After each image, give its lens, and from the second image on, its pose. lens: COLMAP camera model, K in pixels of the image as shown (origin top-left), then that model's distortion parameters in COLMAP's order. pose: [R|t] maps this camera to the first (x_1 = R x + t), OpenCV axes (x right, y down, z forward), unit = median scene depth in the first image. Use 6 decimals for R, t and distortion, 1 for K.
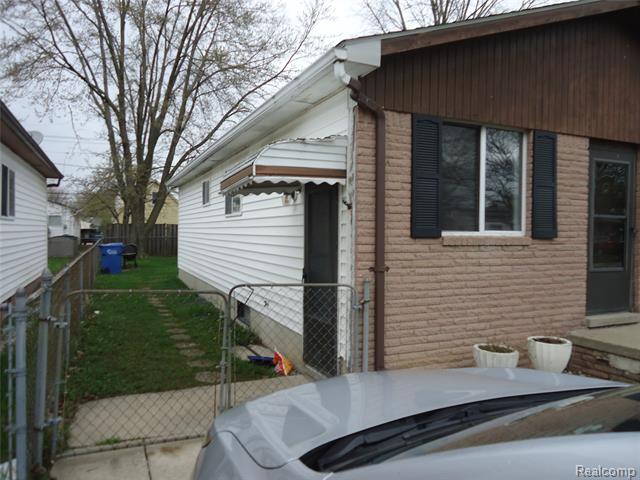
lens RADIAL K [[466.8, 0, 320.0], [0, 466.8, 240.0], [0, 0, 1]] dist [-0.004288, -0.002119]
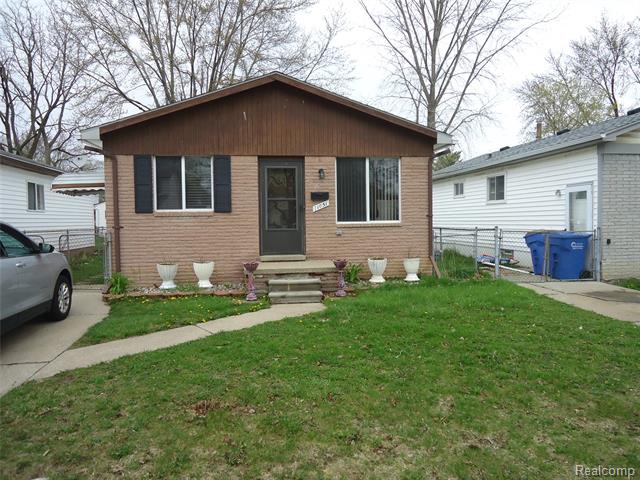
lens RADIAL K [[466.8, 0, 320.0], [0, 466.8, 240.0], [0, 0, 1]] dist [-0.004288, -0.002119]
pose [[0.963422, -0.011420, -0.267744, 1.368390], [0.017766, 0.999615, 0.021292, 0.076460], [0.267398, -0.025270, 0.963255, -0.724515]]
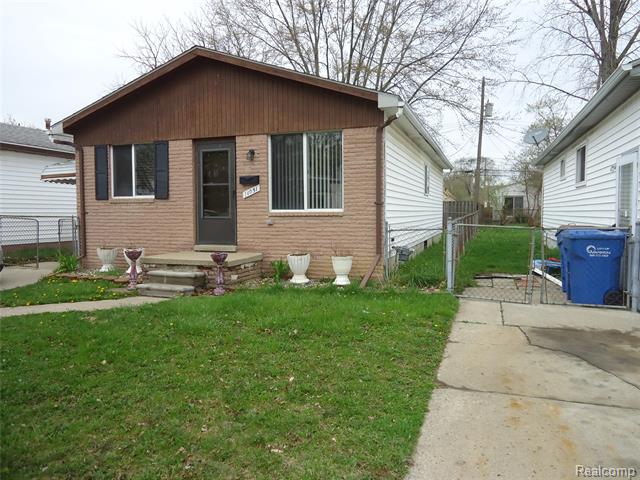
lens RADIAL K [[466.8, 0, 320.0], [0, 466.8, 240.0], [0, 0, 1]] dist [-0.004288, -0.002119]
pose [[0.717959, 0.029561, -0.695457, 2.242559], [-0.002896, 0.999216, 0.039483, 0.085984], [0.696079, -0.026333, 0.717482, 0.097688]]
